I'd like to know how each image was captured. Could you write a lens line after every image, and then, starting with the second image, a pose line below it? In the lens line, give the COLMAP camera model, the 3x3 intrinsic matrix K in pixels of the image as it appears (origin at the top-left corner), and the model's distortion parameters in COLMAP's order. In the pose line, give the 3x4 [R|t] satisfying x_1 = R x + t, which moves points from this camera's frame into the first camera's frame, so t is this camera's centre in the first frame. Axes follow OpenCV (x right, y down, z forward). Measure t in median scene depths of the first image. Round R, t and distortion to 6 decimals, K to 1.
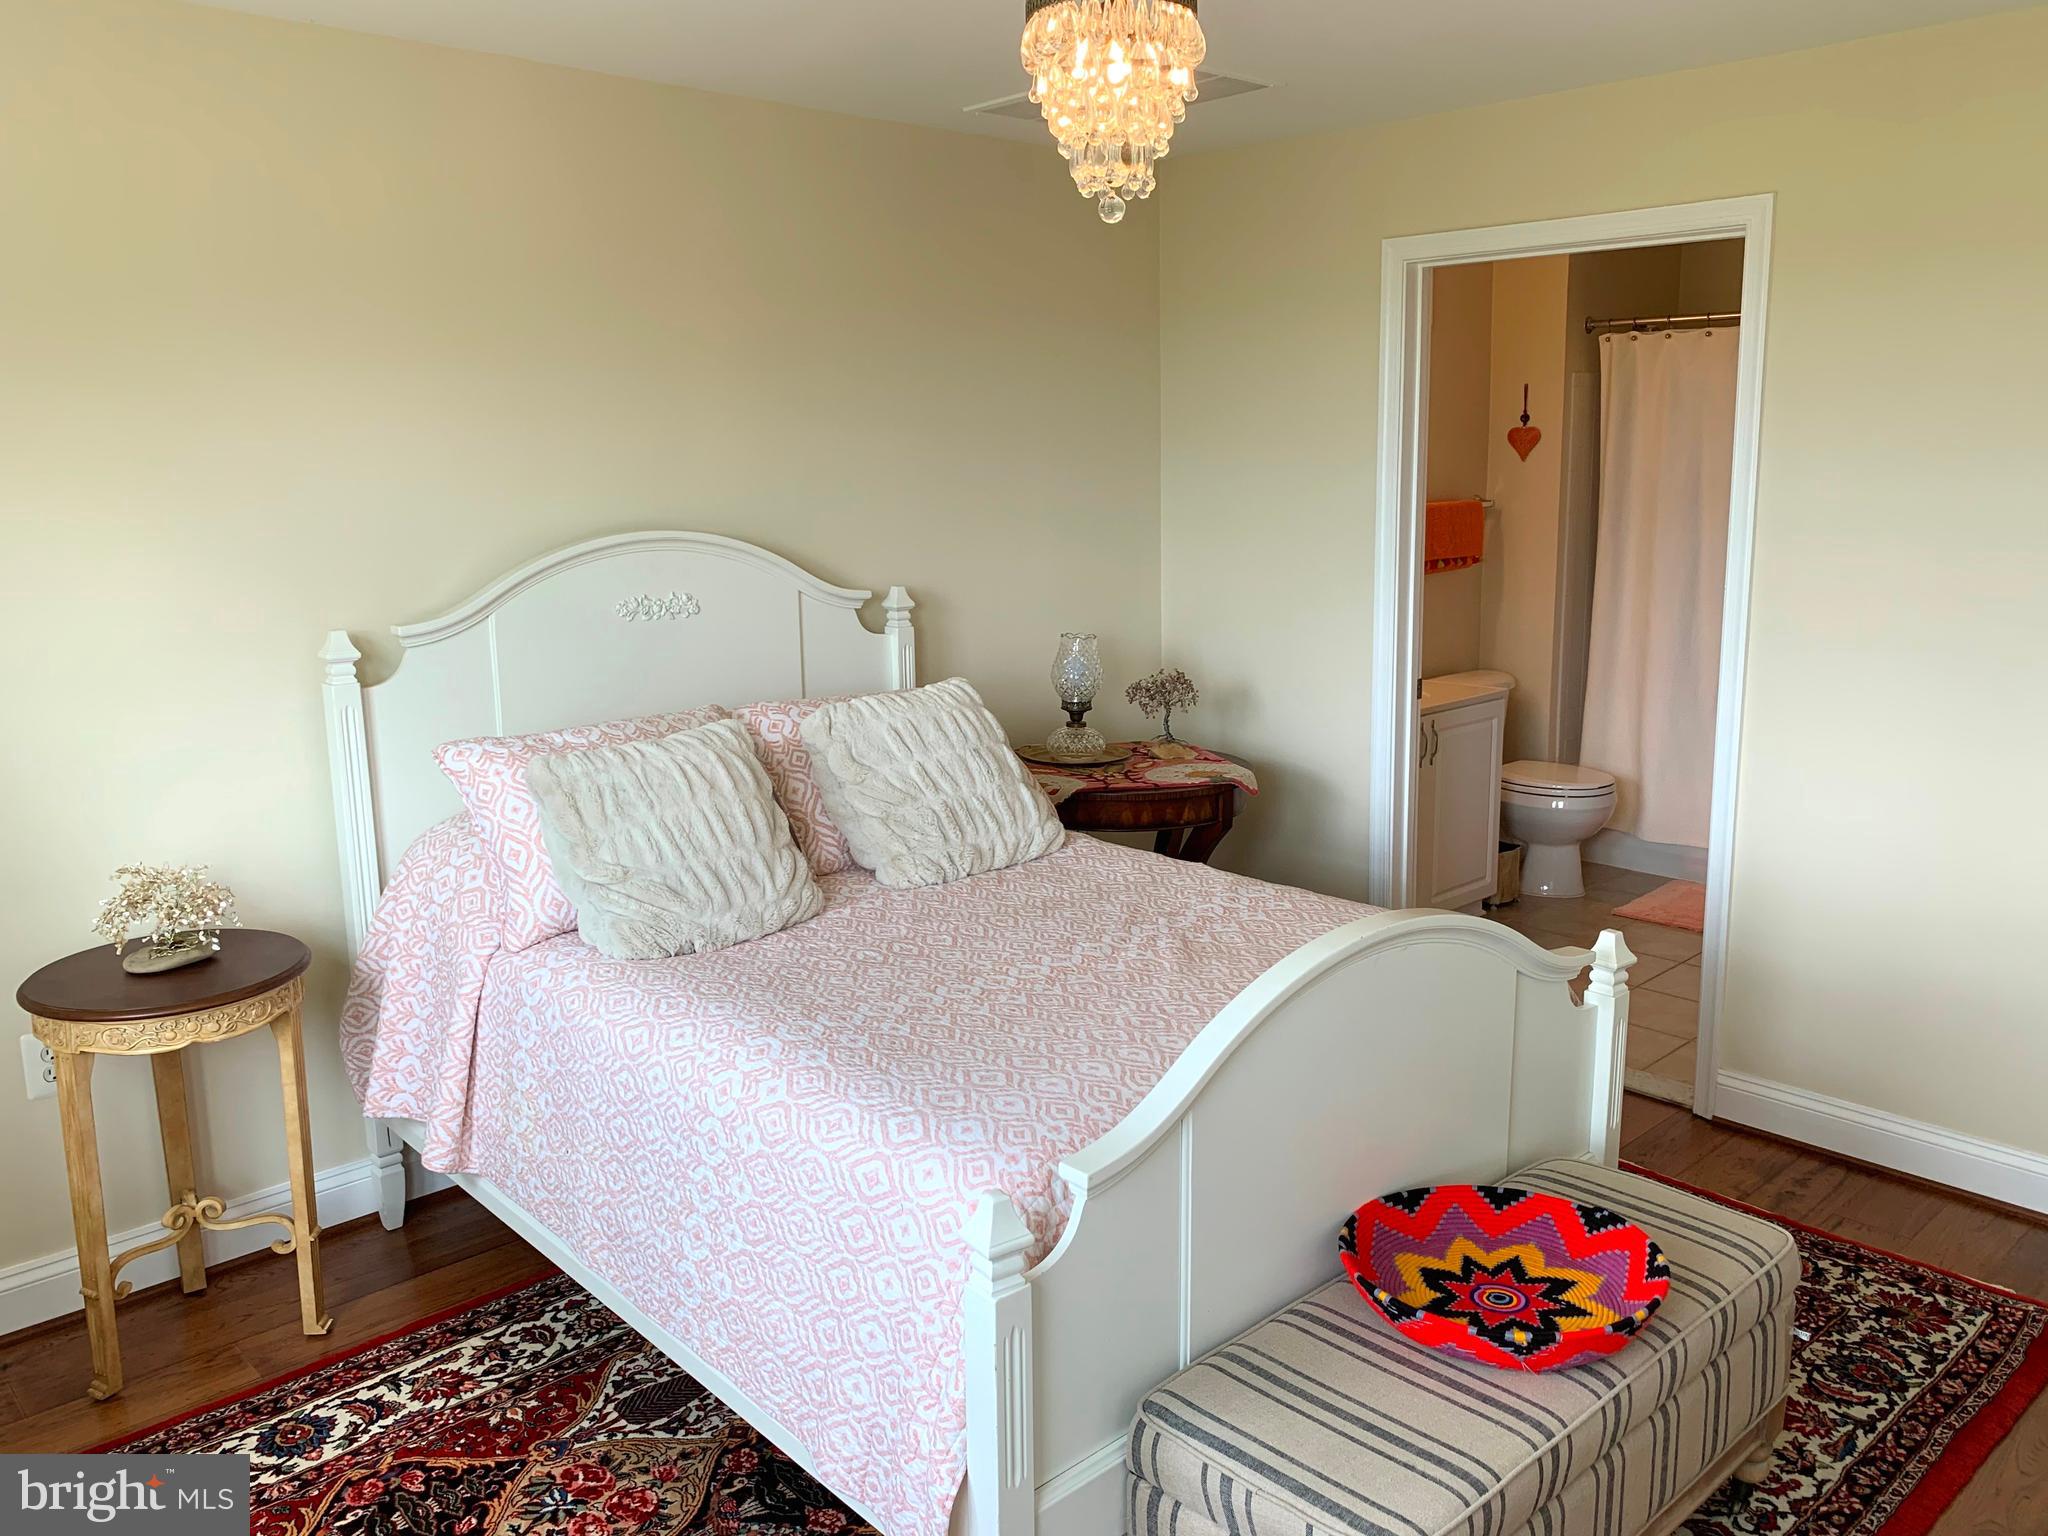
lens RADIAL K [[1579.3, 0, 1031.2], [0, 1579.3, 746.2], [0, 0, 1]] dist [0.012078, -0.000380]
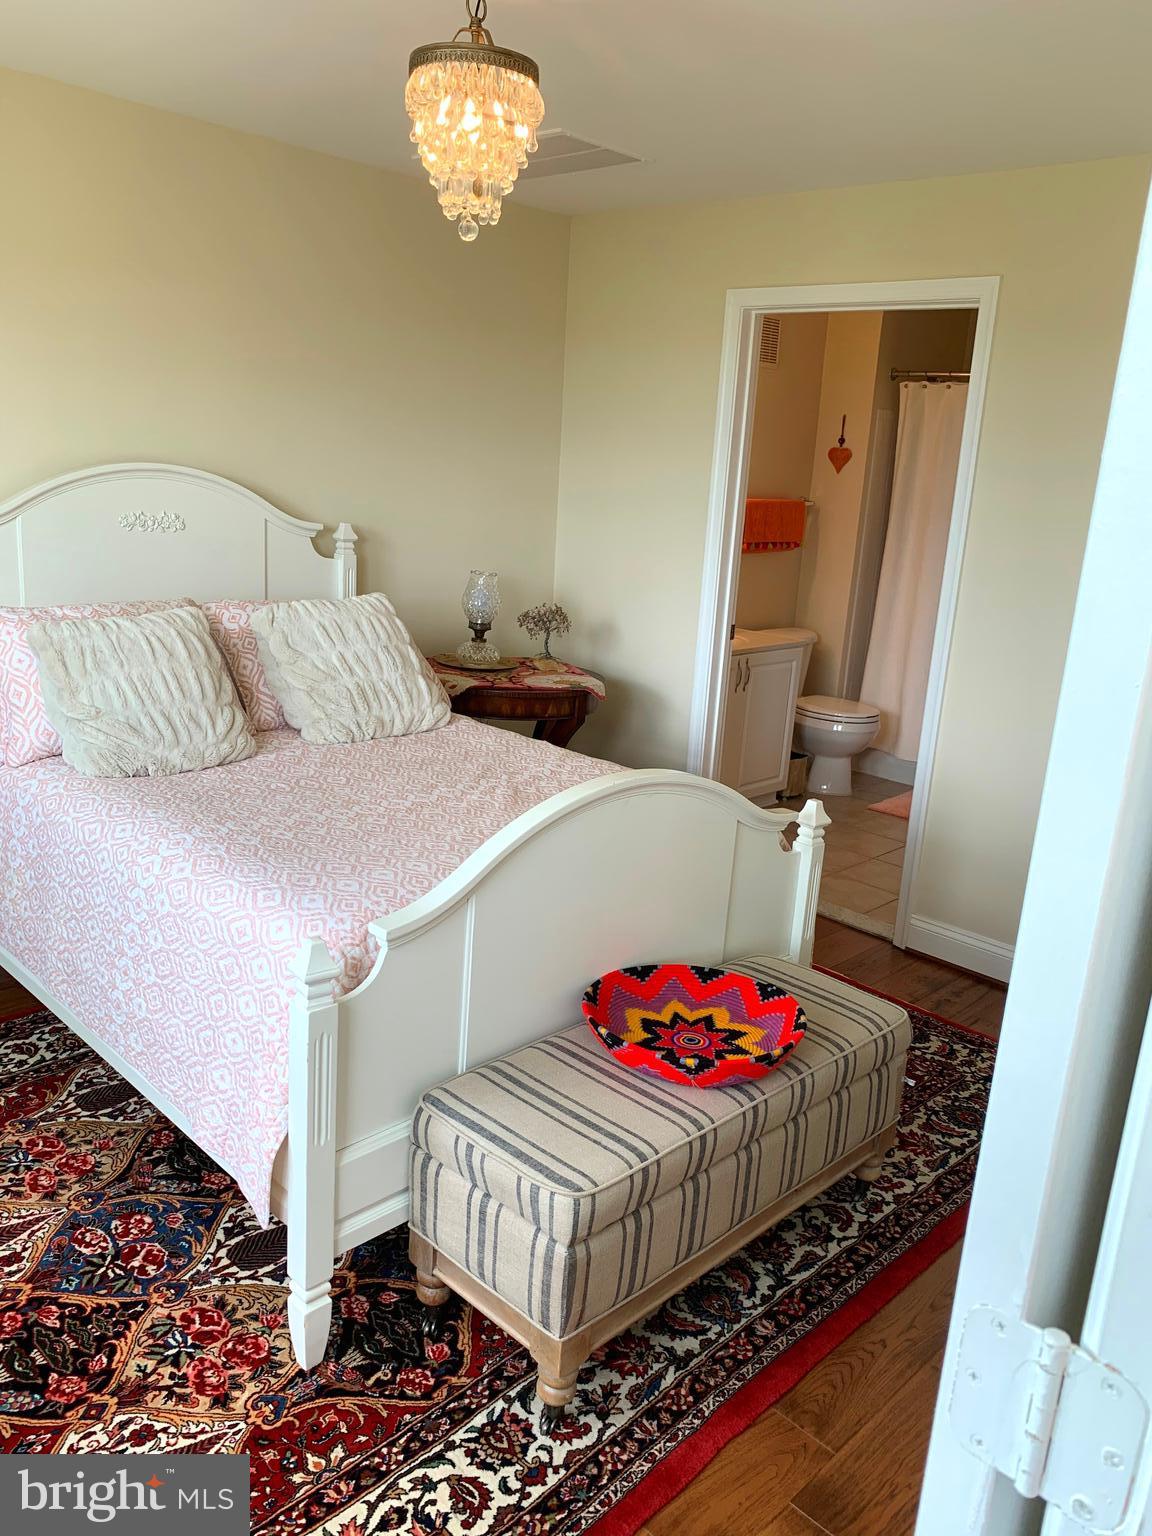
lens RADIAL K [[1179.5, 0, 572.8], [0, 1179.5, 766.0], [0, 0, 1]] dist [0.041282, -0.062075]
pose [[0.996144, 0.063407, 0.060629, 0.092817], [-0.067610, 0.995255, 0.069974, 0.029774], [-0.055905, -0.073803, 0.995705, -0.030001]]
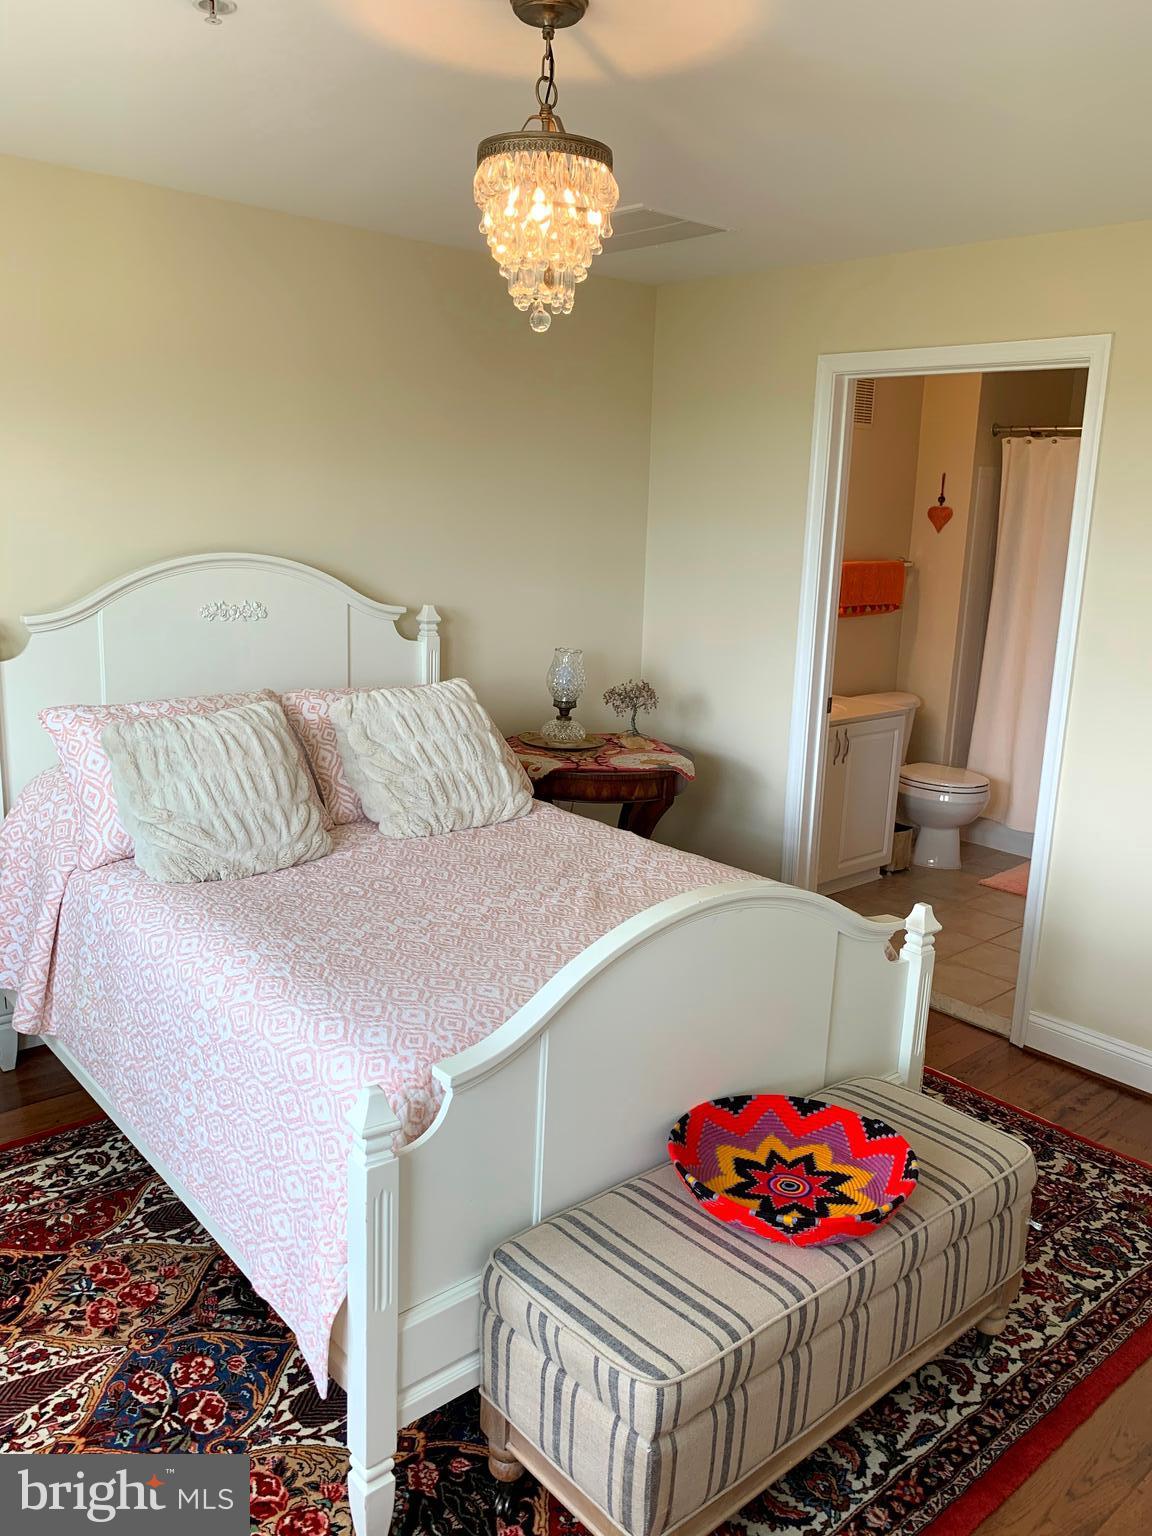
lens RADIAL K [[1184.9, 0, 574.8], [0, 1184.9, 763.5], [0, 0, 1]] dist [-0.006625, 0.035482]
pose [[0.998158, 0.056614, -0.021813, 0.103962], [-0.055872, 0.997885, 0.033220, -0.015512], [0.023647, -0.031940, 0.999210, 0.033337]]
